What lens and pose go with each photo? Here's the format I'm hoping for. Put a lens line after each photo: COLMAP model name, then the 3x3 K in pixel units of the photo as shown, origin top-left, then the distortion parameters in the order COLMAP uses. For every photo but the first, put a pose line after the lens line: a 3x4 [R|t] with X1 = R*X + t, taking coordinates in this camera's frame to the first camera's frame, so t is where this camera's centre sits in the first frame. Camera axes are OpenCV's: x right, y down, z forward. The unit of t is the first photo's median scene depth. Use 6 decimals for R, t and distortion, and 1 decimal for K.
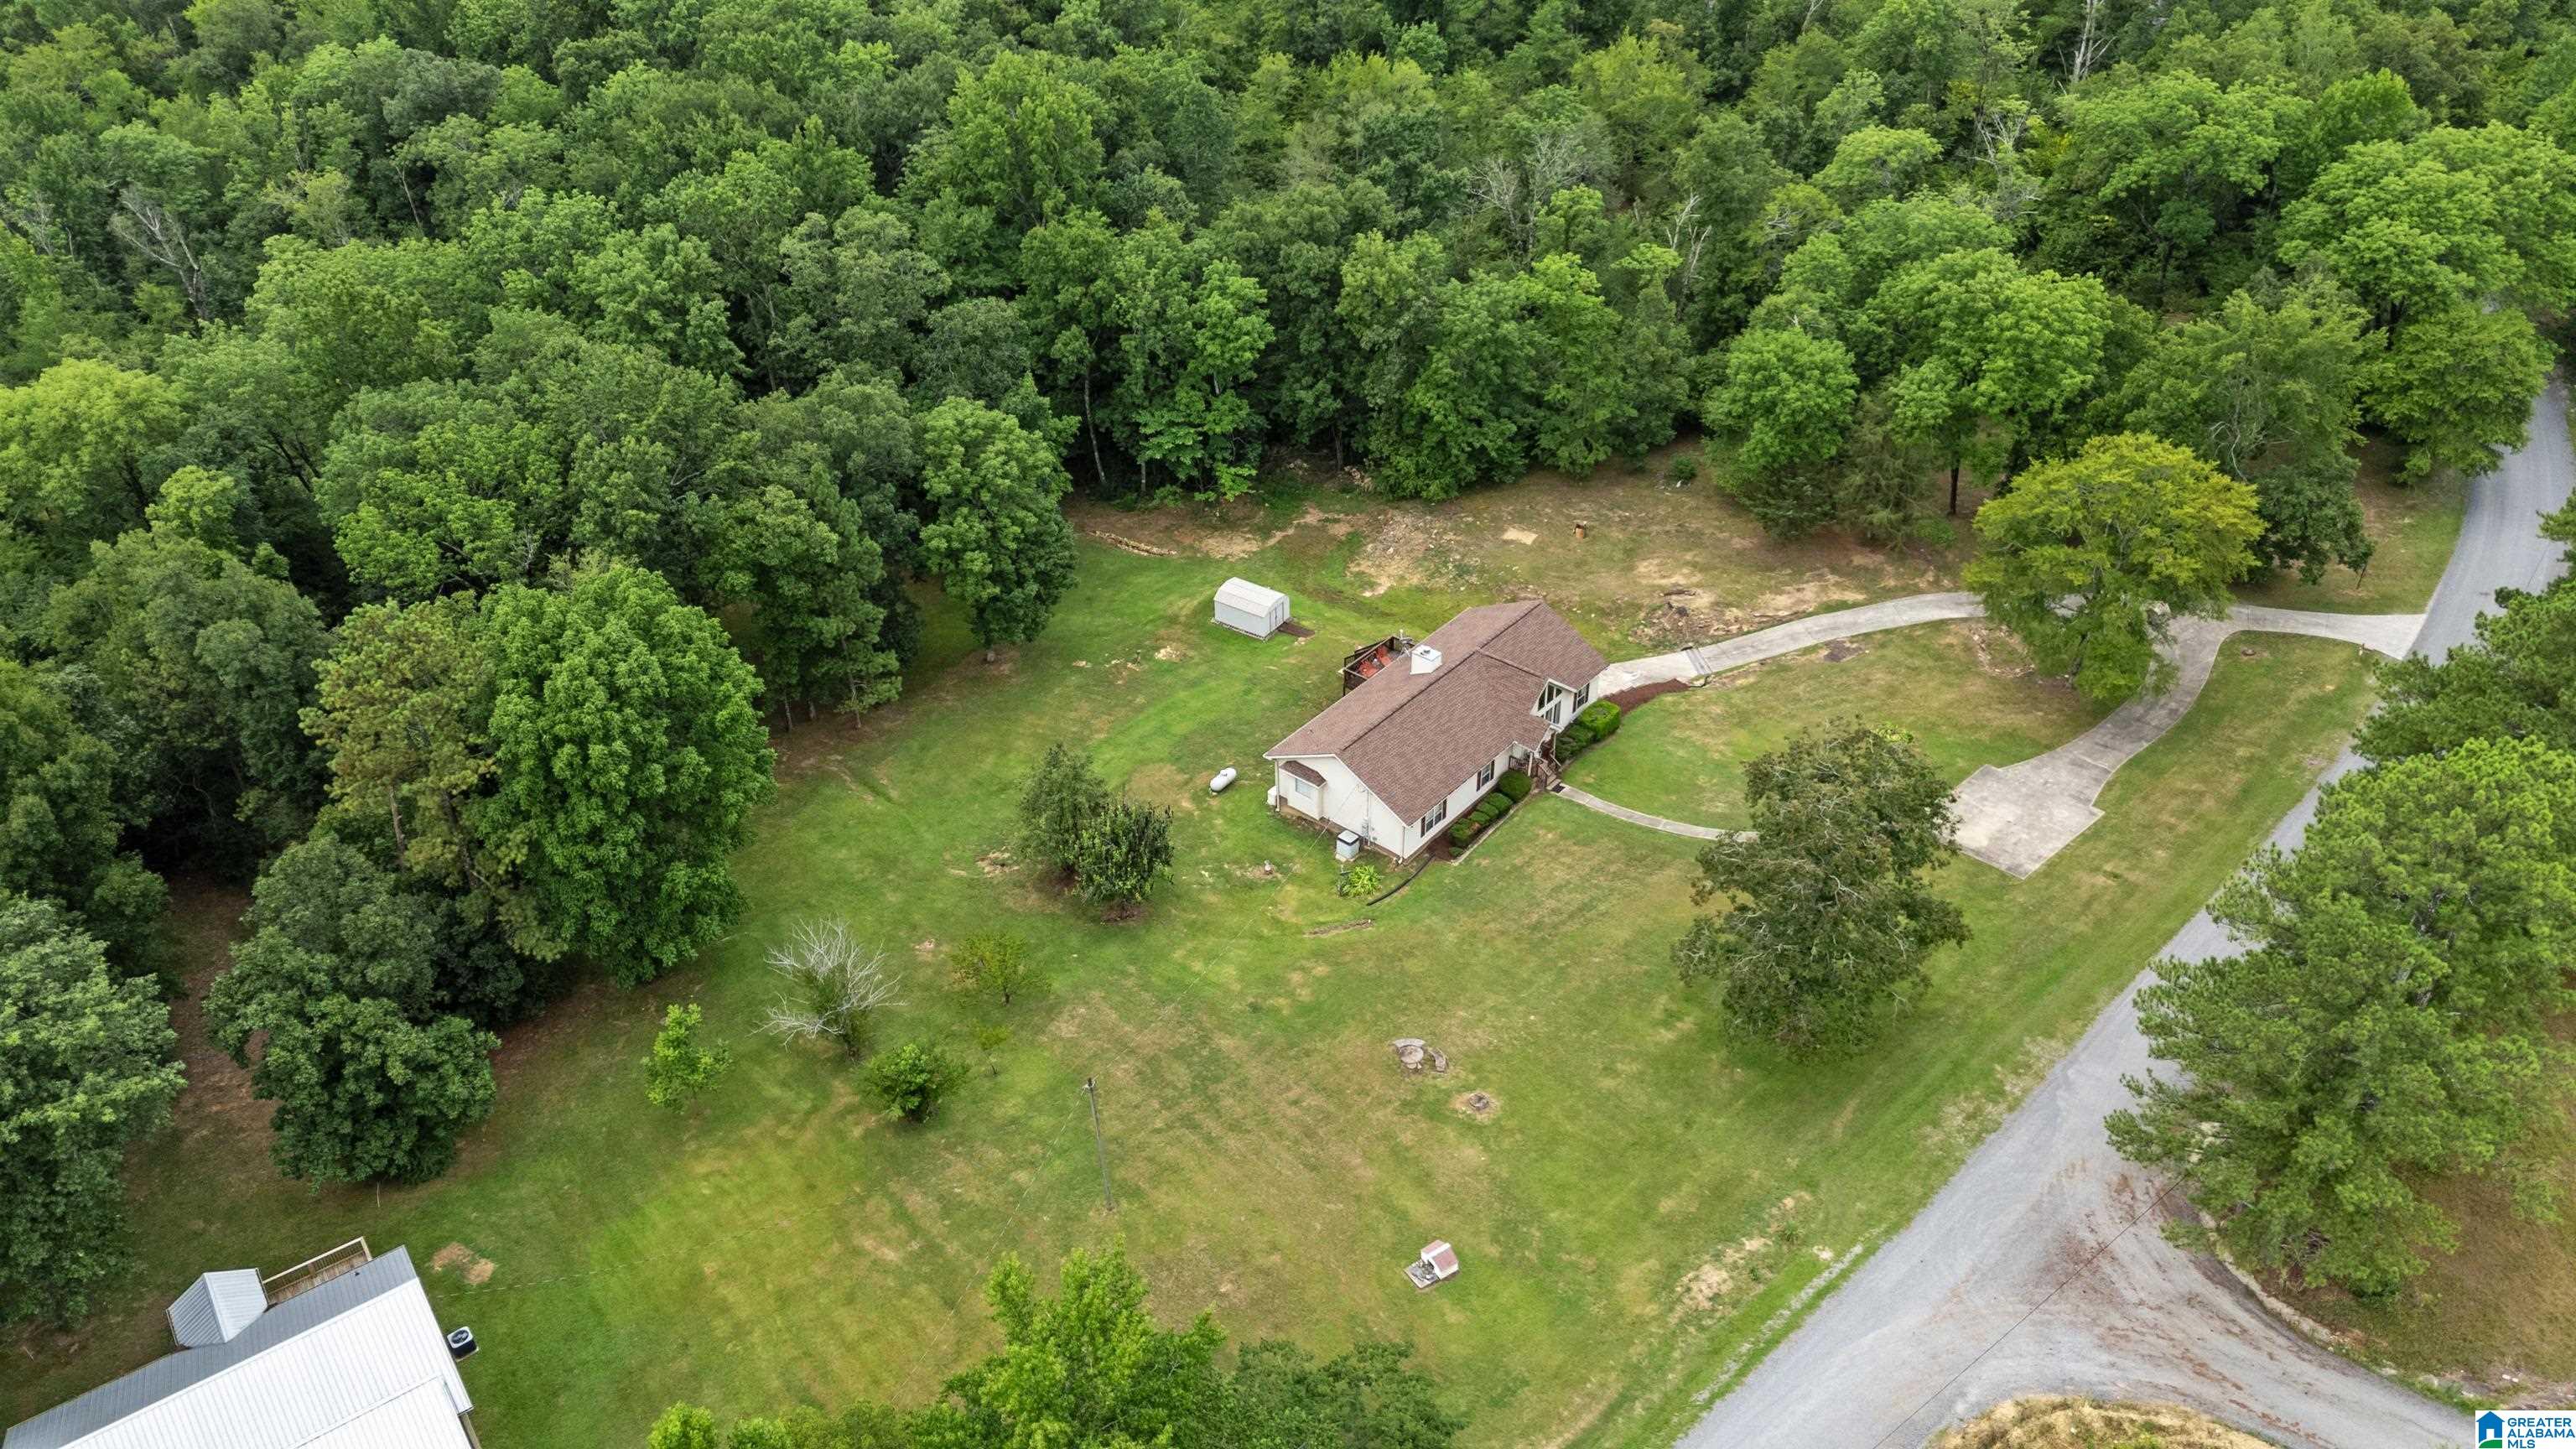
lens RADIAL K [[1829.1, 0, 1288.0], [0, 1829.1, 724.5], [0, 0, 1]] dist [0.026753, -0.003222]
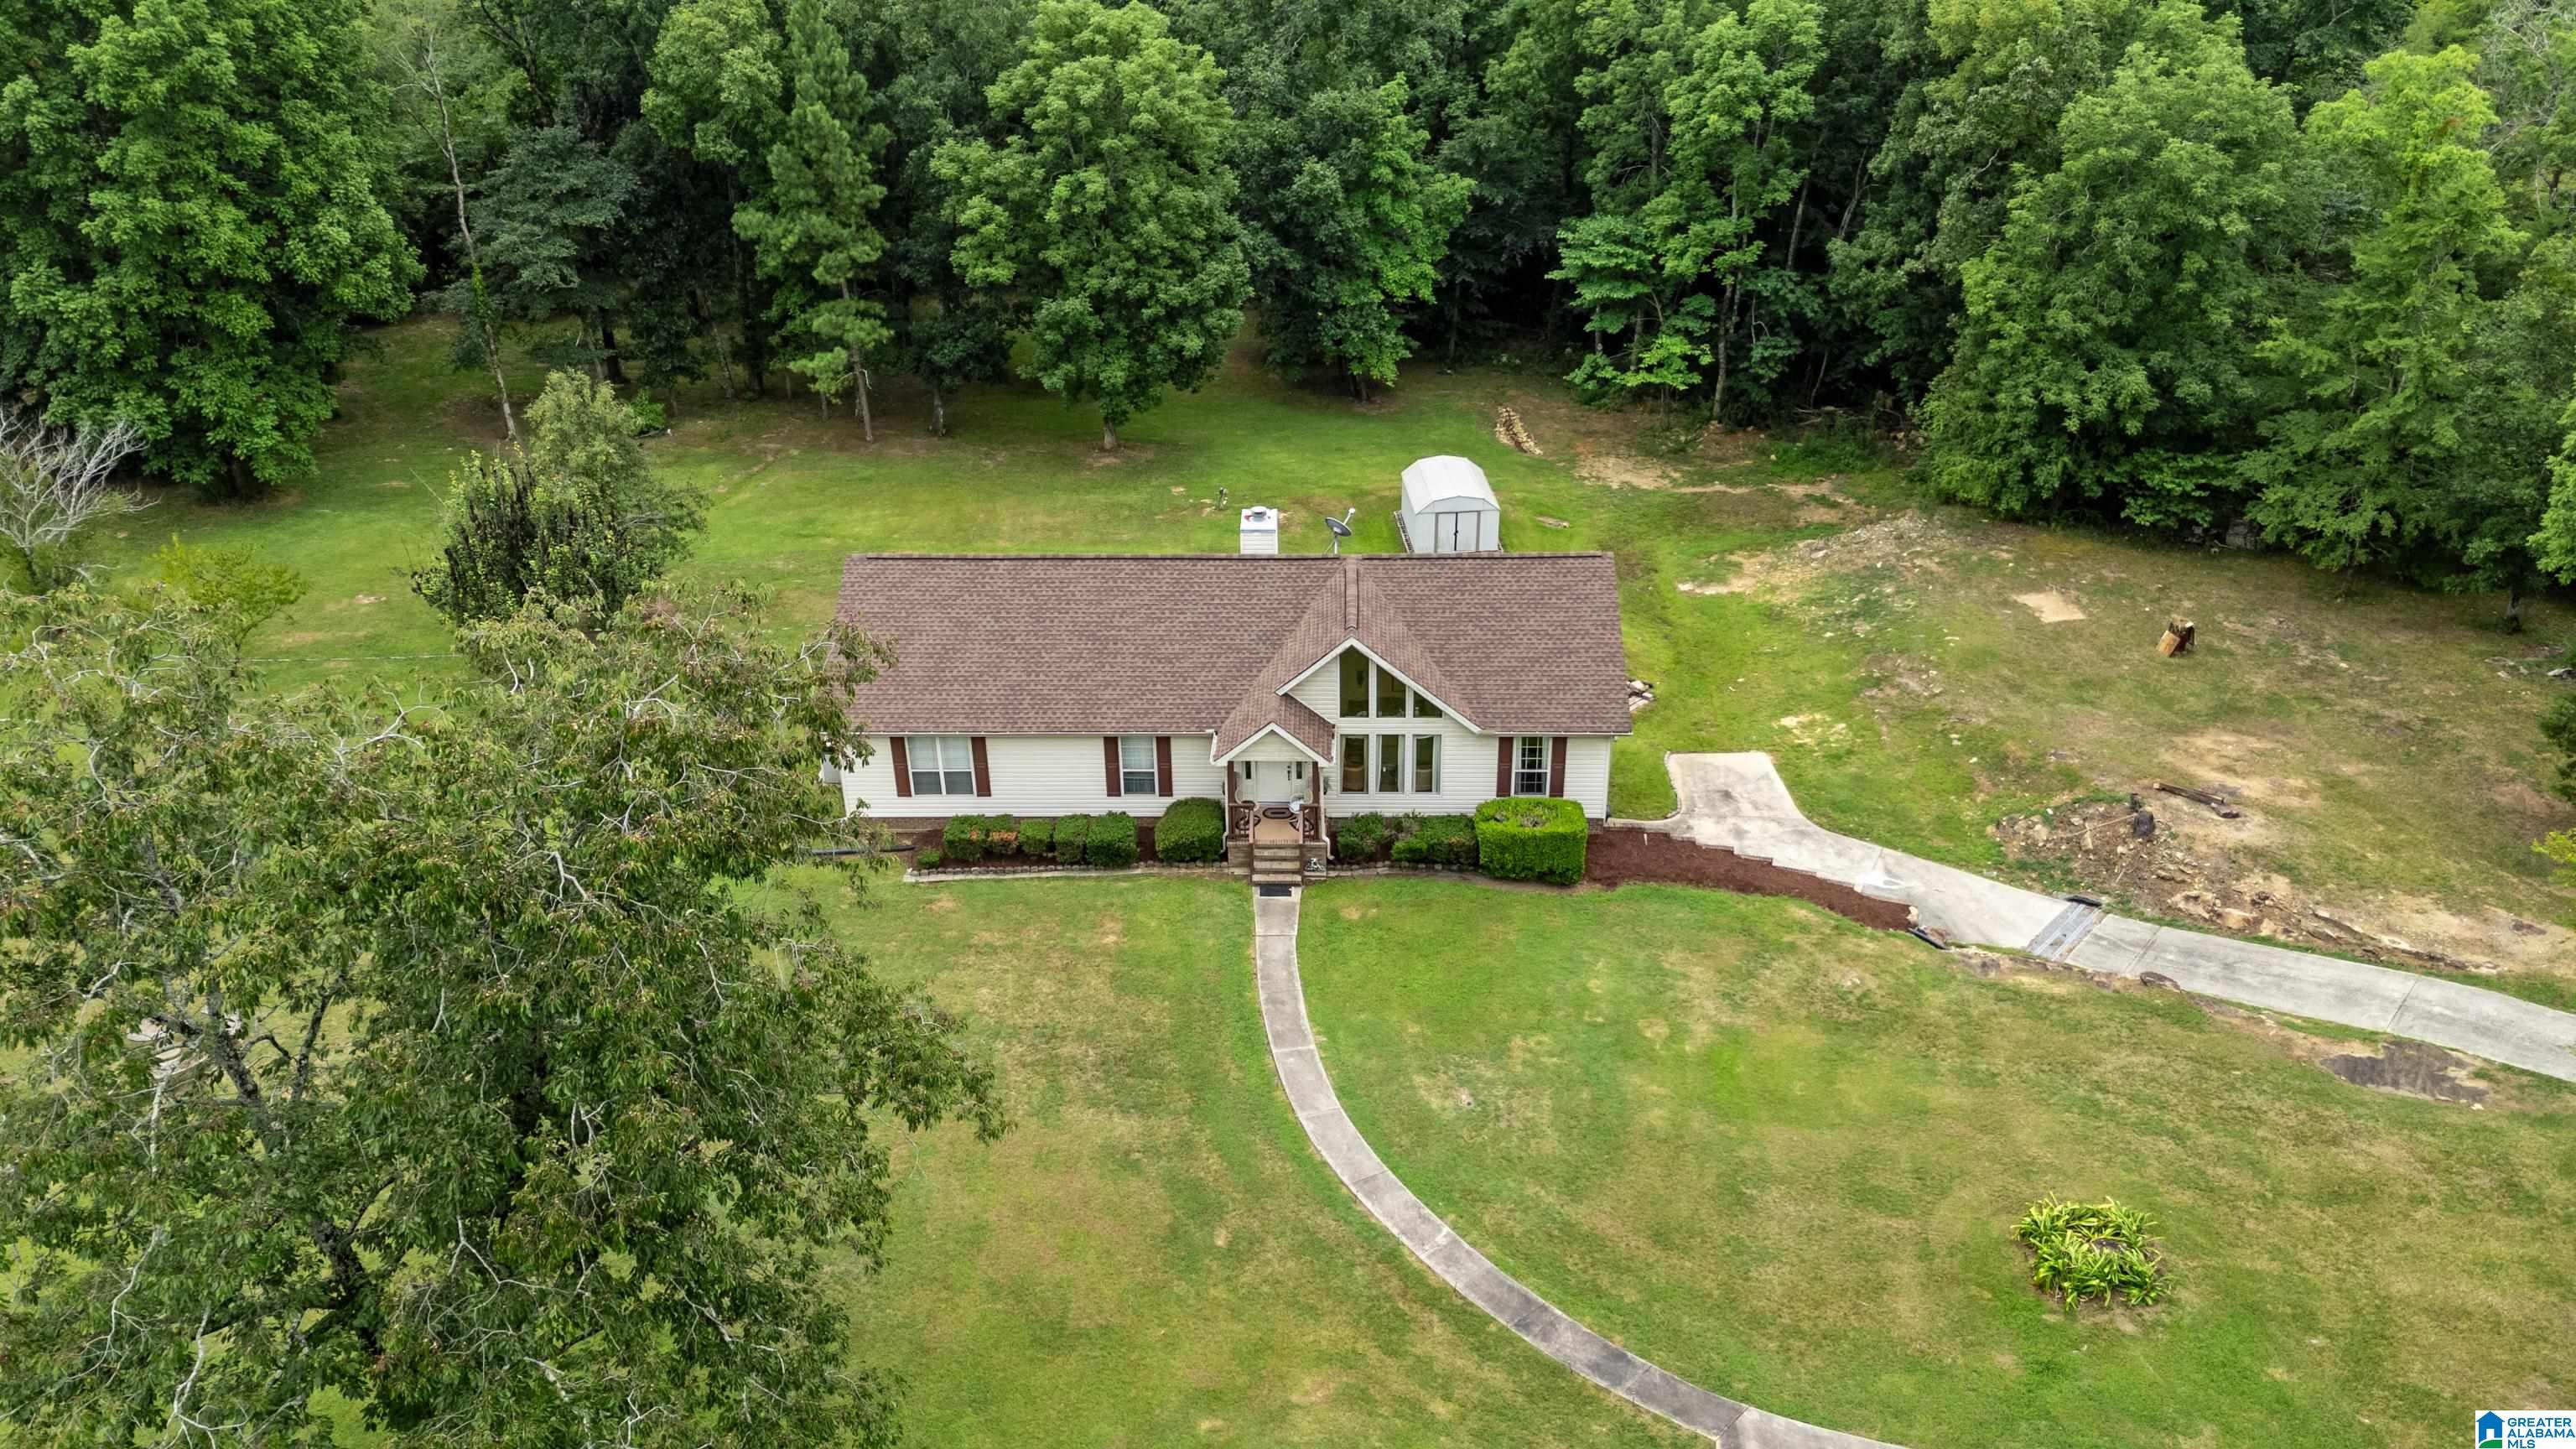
lens RADIAL K [[1878.3, 0, 1288.0], [0, 1878.3, 724.5], [0, 0, 1]] dist [0.068156, -0.078735]
pose [[0.628944, 0.382063, -0.677094, 0.377480], [-0.454793, 0.887162, 0.078147, -0.030192], [0.630549, 0.258788, 0.731735, 0.600043]]
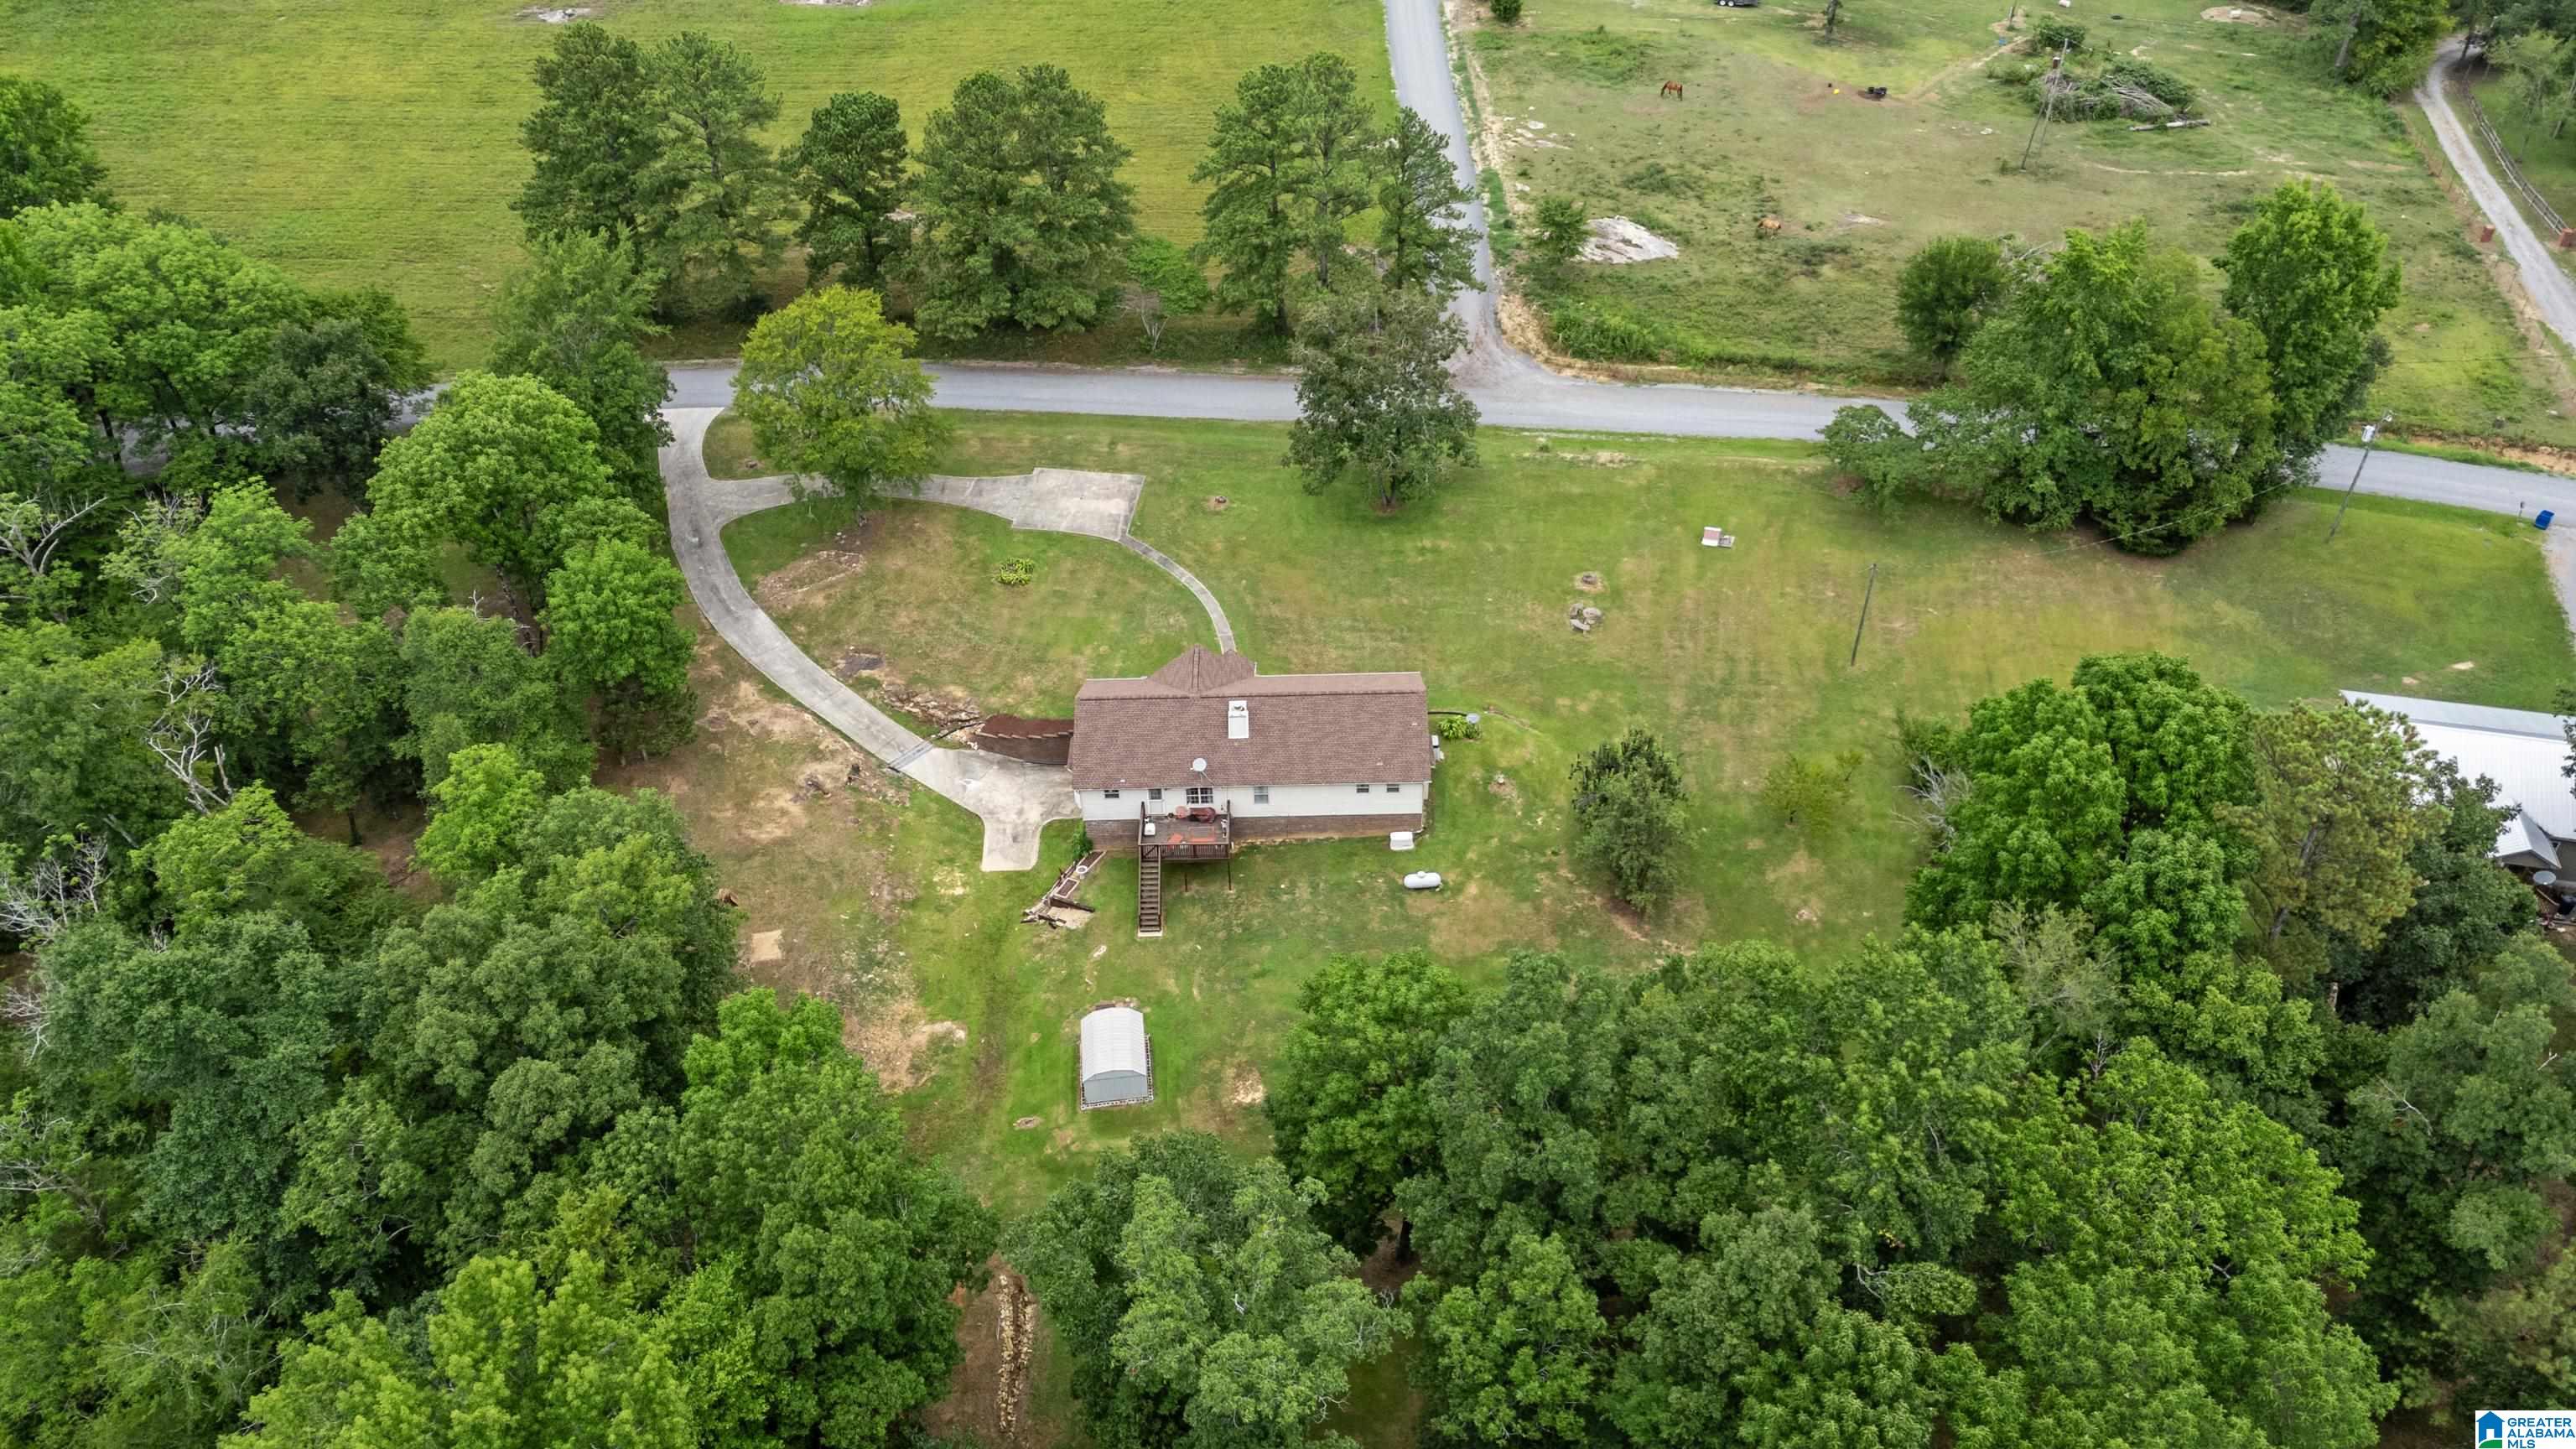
lens RADIAL K [[1829.1, 0, 1288.0], [0, 1829.1, 724.5], [0, 0, 1]] dist [0.026753, -0.003222]
pose [[-0.661027, -0.424507, 0.618738, -0.474908], [0.466308, 0.413629, 0.781964, -0.685599], [-0.587877, 0.805422, -0.075470, 0.952461]]
